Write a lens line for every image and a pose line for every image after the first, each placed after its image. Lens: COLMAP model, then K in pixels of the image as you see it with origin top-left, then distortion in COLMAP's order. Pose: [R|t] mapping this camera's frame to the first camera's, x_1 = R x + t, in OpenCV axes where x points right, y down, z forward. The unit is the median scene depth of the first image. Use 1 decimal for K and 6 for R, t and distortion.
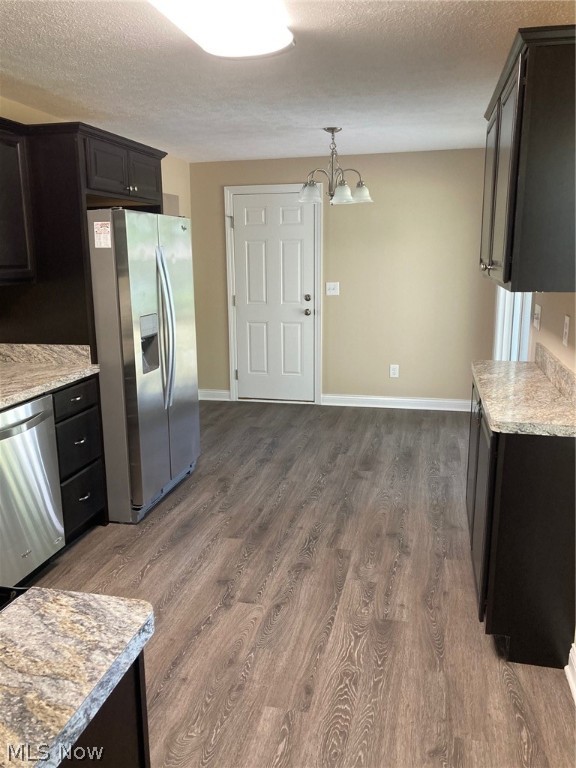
lens RADIAL K [[632.6, 0, 285.0], [0, 632.6, 385.2], [0, 0, 1]] dist [0.014061, 0.001284]
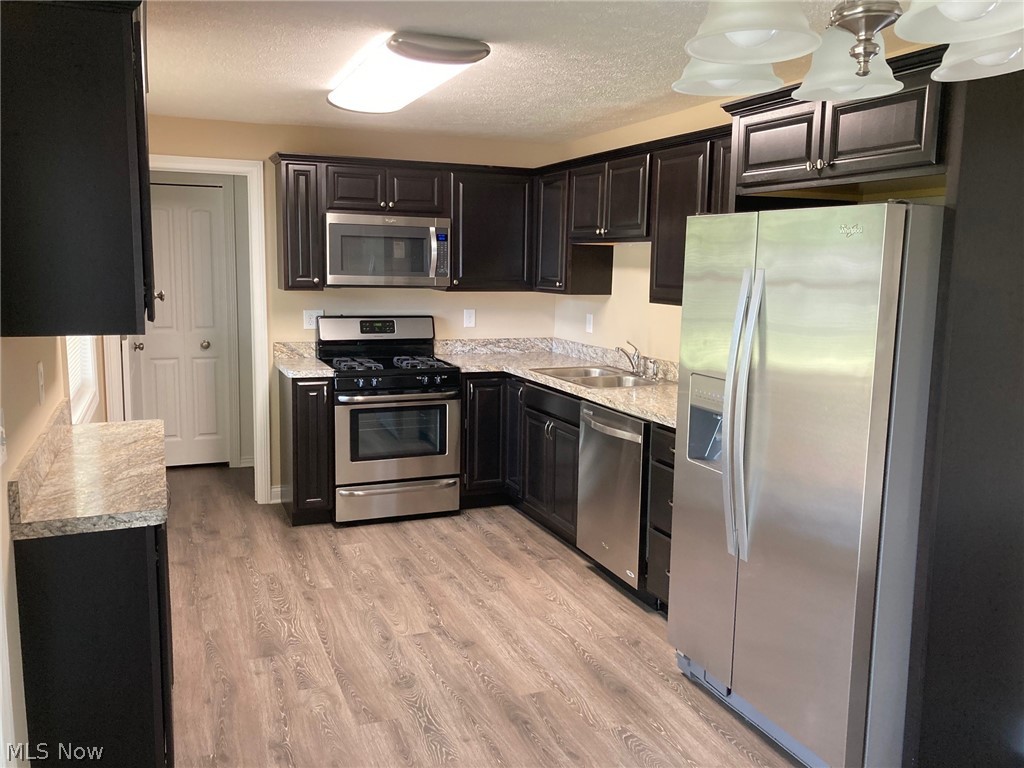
lens RADIAL K [[843.4, 0, 507.0], [0, 843.4, 383.2], [0, 0, 1]] dist [0.014061, 0.001284]
pose [[-0.816455, 0.084174, -0.571241, 0.500950], [-0.126118, 0.939433, 0.318684, -0.411678], [0.563467, 0.332235, -0.756389, 1.815197]]
